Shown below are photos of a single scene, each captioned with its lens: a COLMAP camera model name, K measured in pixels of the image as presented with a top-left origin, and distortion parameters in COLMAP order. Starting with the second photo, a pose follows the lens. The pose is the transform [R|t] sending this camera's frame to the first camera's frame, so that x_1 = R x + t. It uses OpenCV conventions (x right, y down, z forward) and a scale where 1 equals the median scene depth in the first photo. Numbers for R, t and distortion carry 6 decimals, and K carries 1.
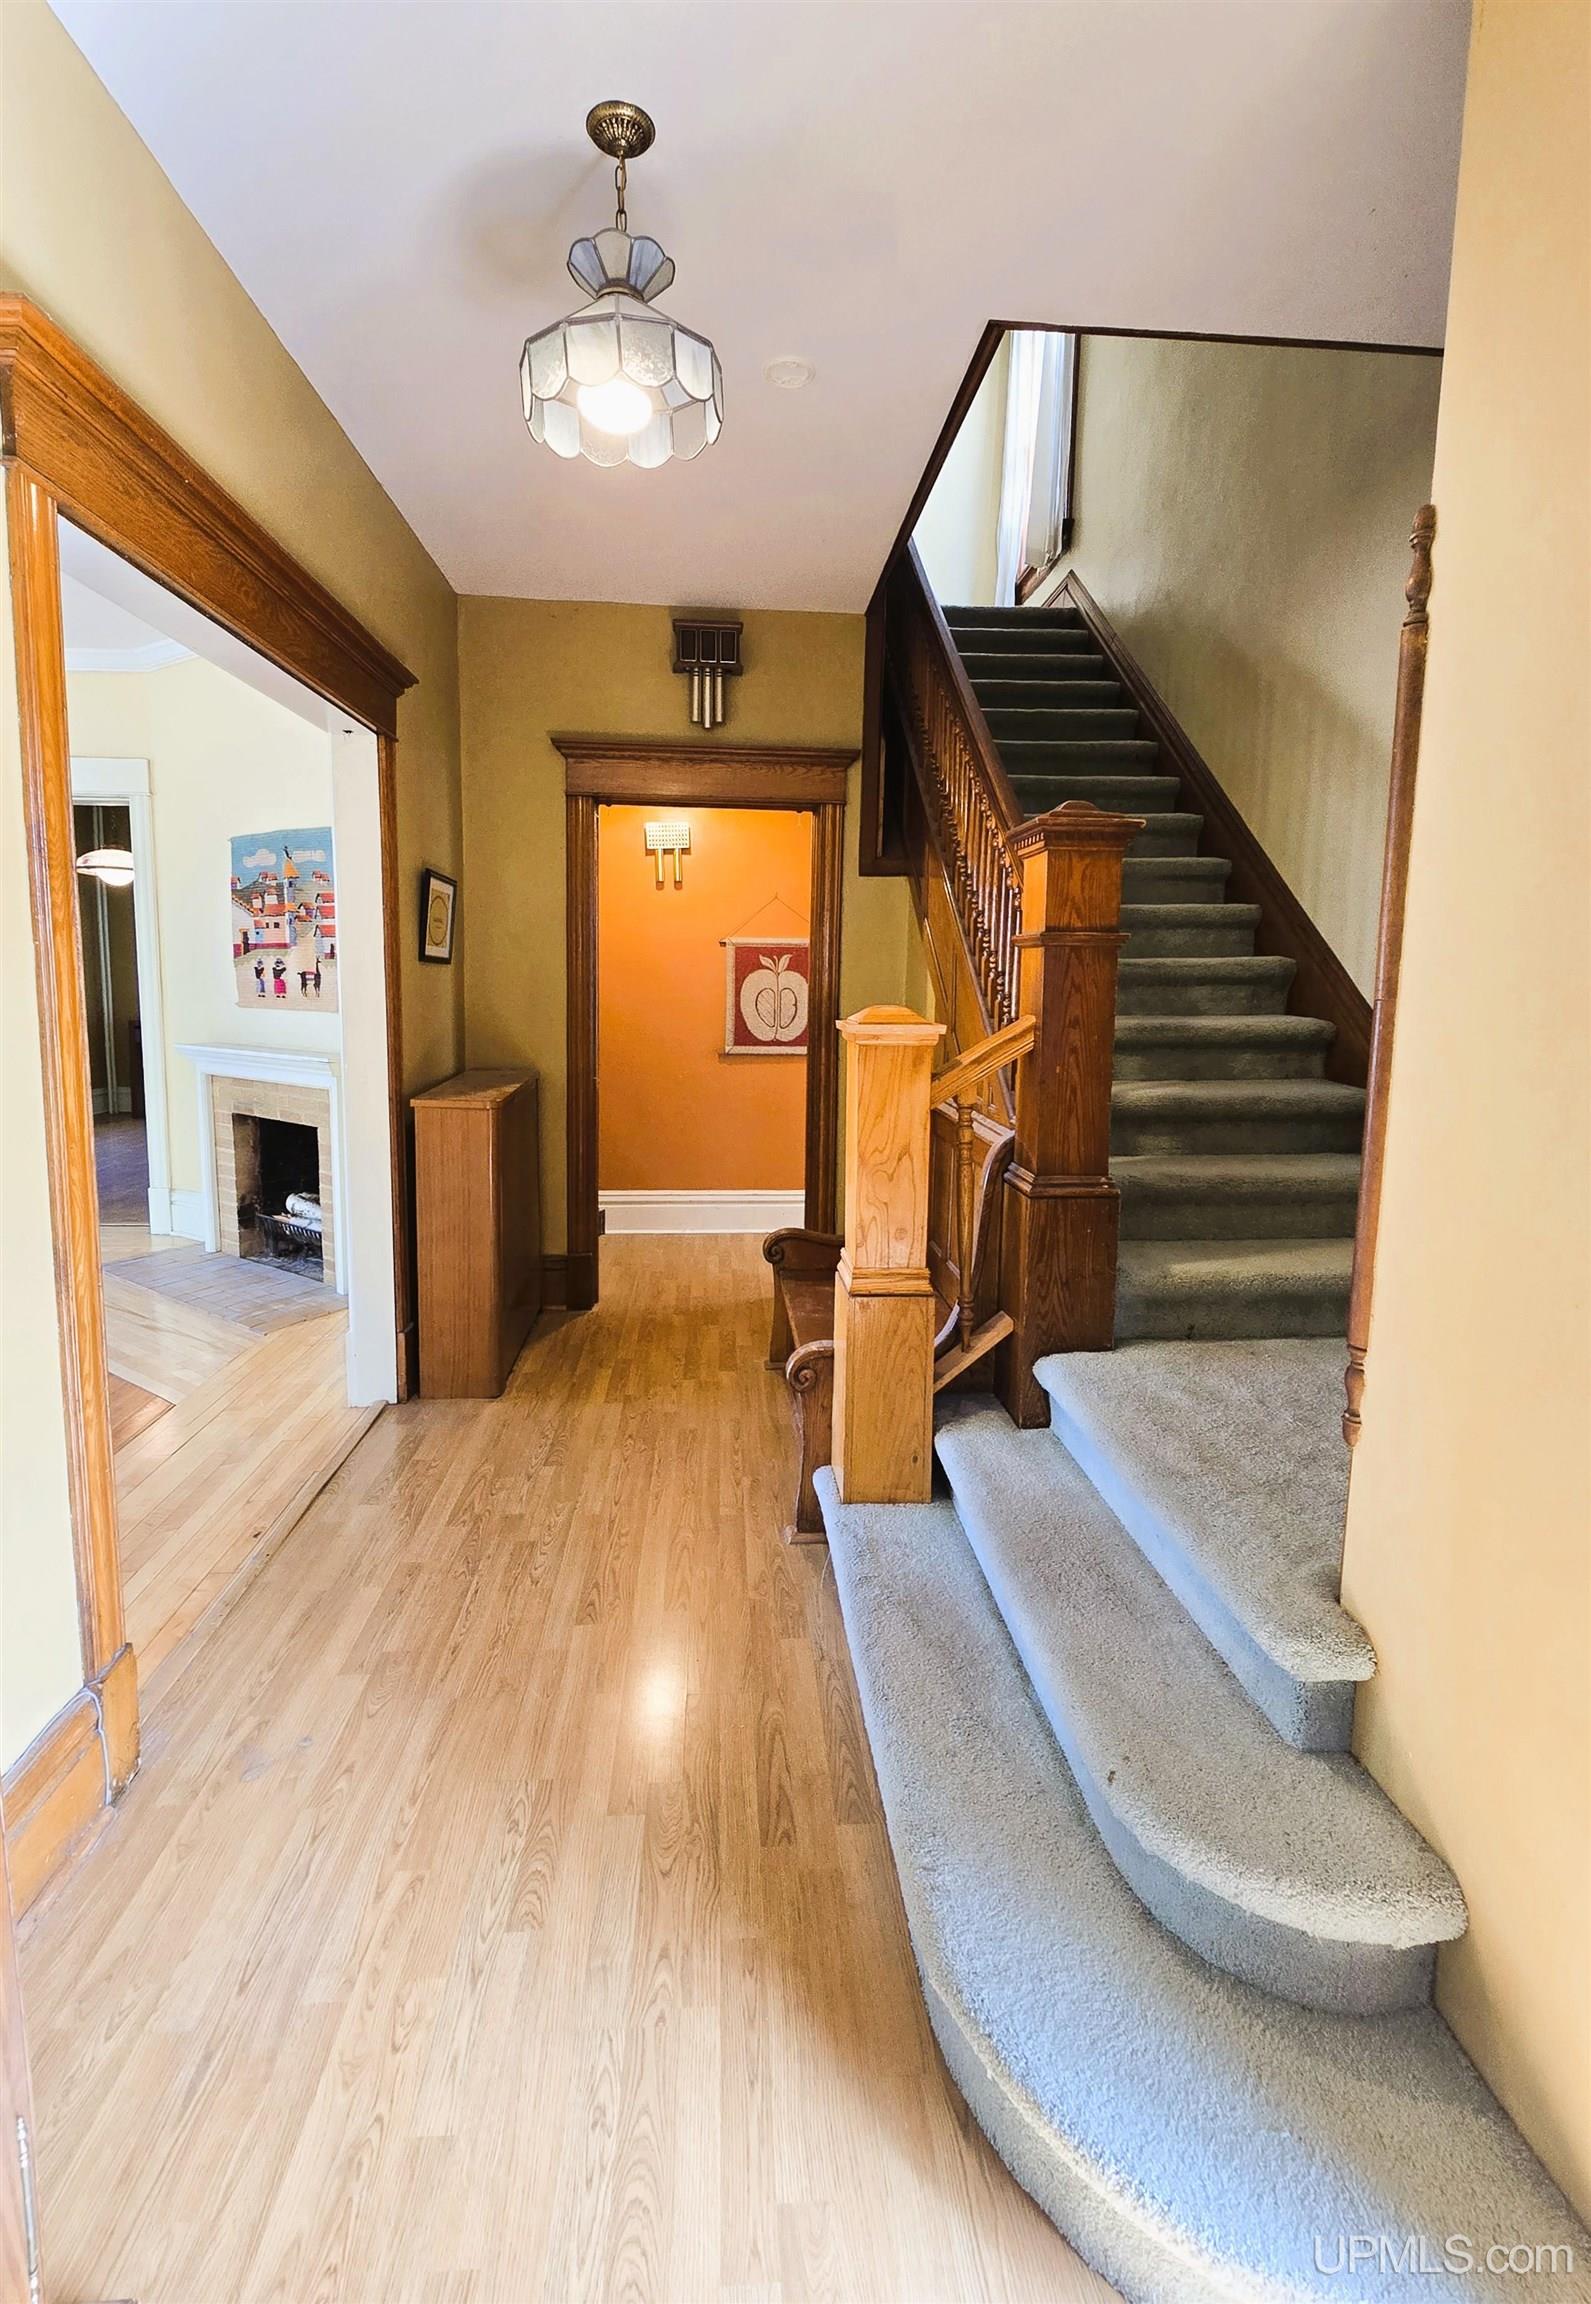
lens RADIAL K [[1028.0, 0, 795.4], [0, 1028.0, 1081.9], [0, 0, 1]] dist [-0.012931, 0.000650]
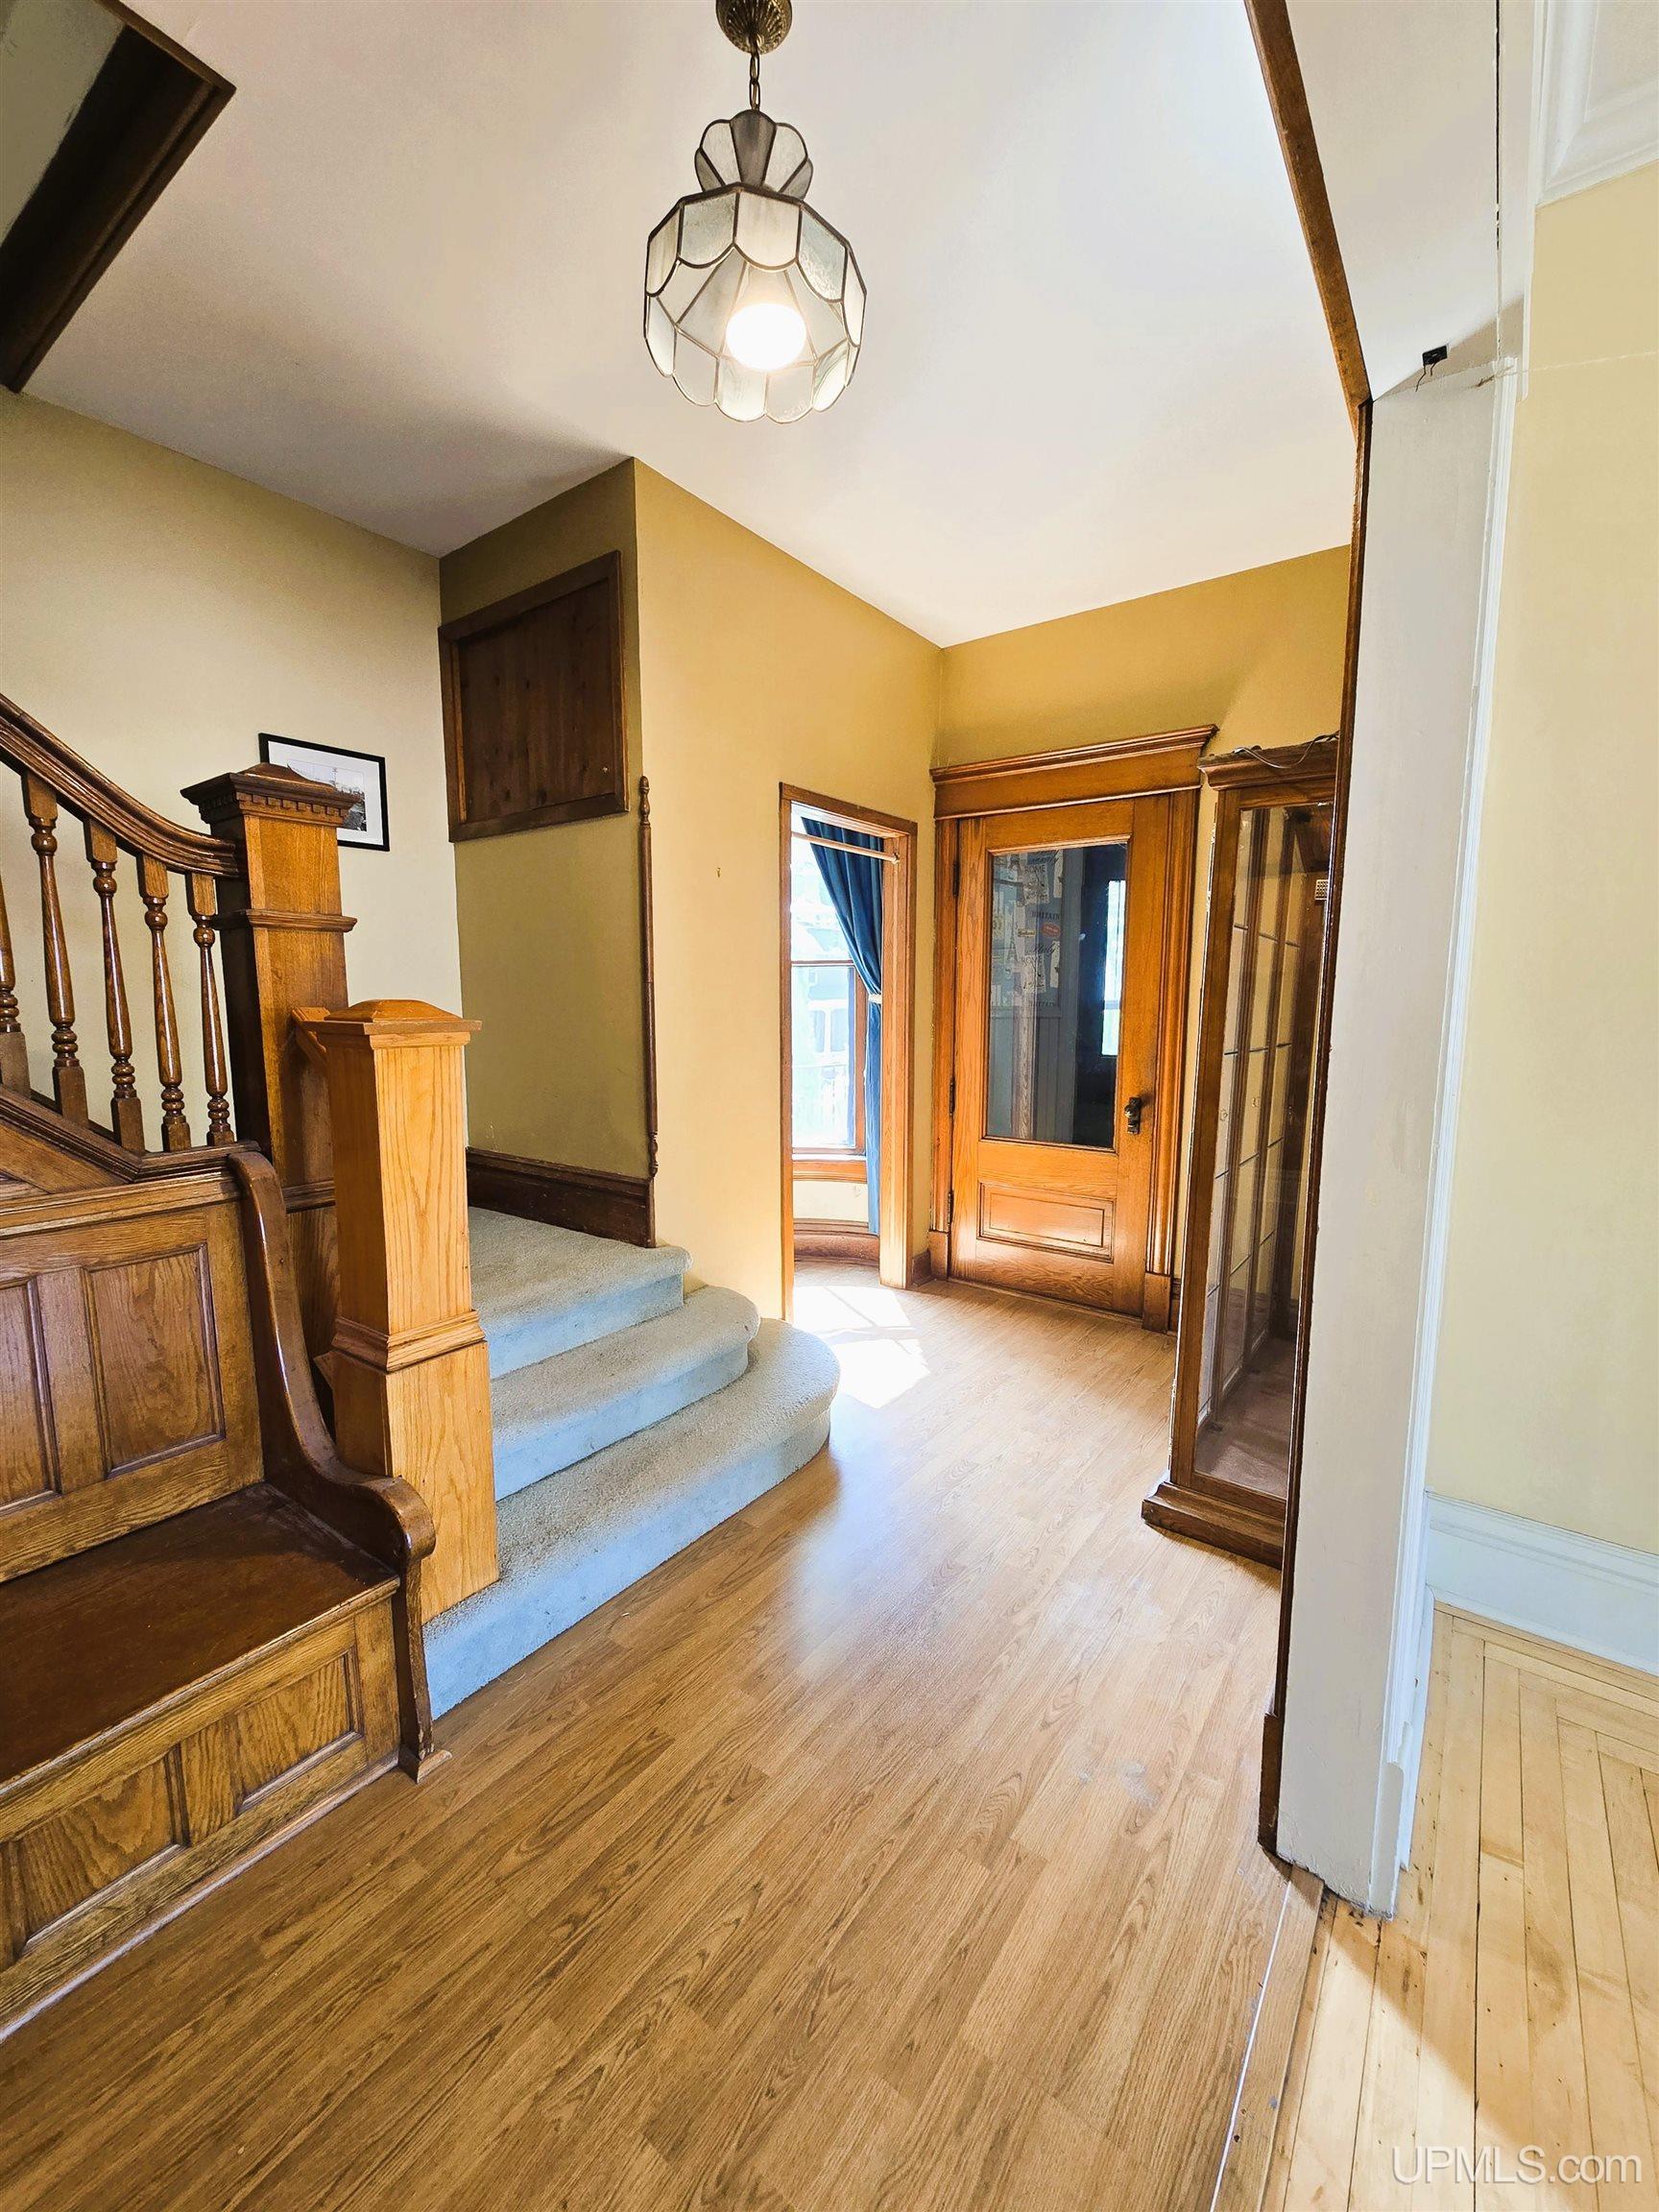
lens RADIAL K [[898.7, 0, 817.7], [0, 898.7, 1108.2], [0, 0, 1]] dist [-0.010438, 0.004048]
pose [[-0.754421, -0.095753, 0.649369, -0.343387], [0.056826, 0.976061, 0.209944, -0.066628], [-0.653926, 0.195287, -0.730920, 0.732541]]
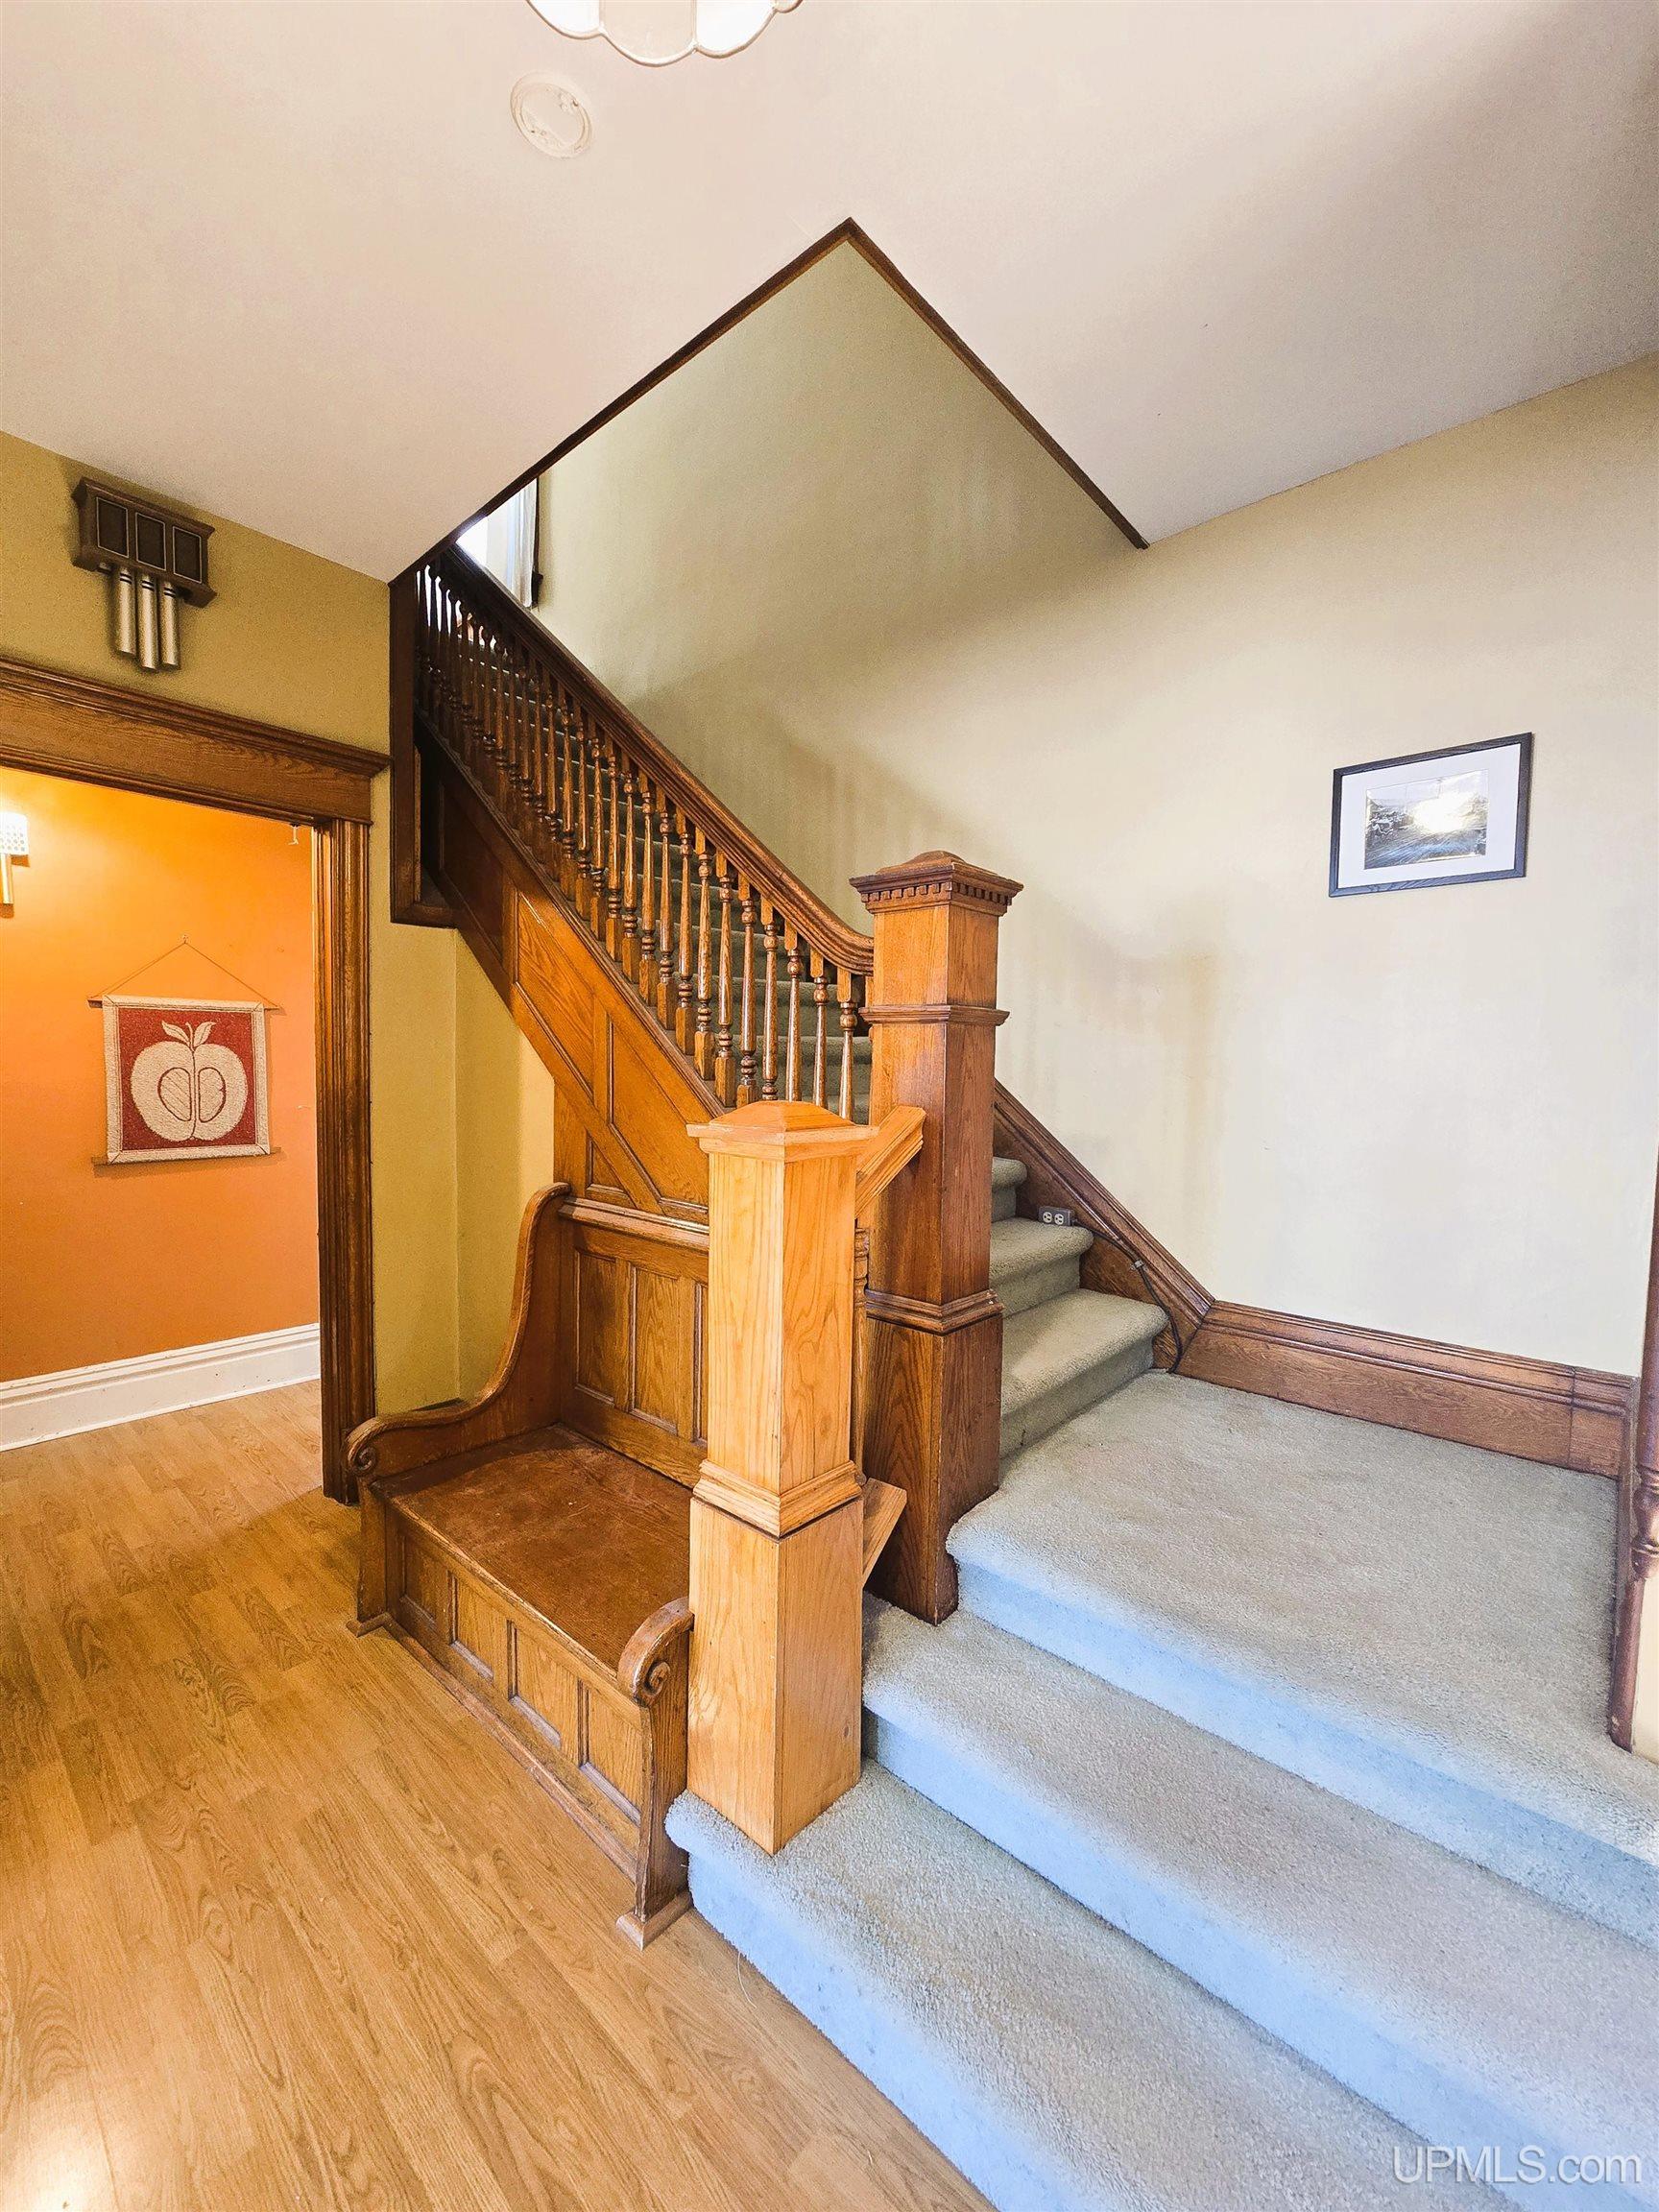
lens RADIAL K [[898.7, 0, 833.0], [0, 898.7, 1115.0], [0, 0, 1]] dist [-0.010438, 0.004048]
pose [[0.719574, -0.042451, 0.693117, -0.172311], [0.063647, 0.997960, -0.004954, -0.033508], [-0.691493, 0.047679, 0.720808, 0.302322]]
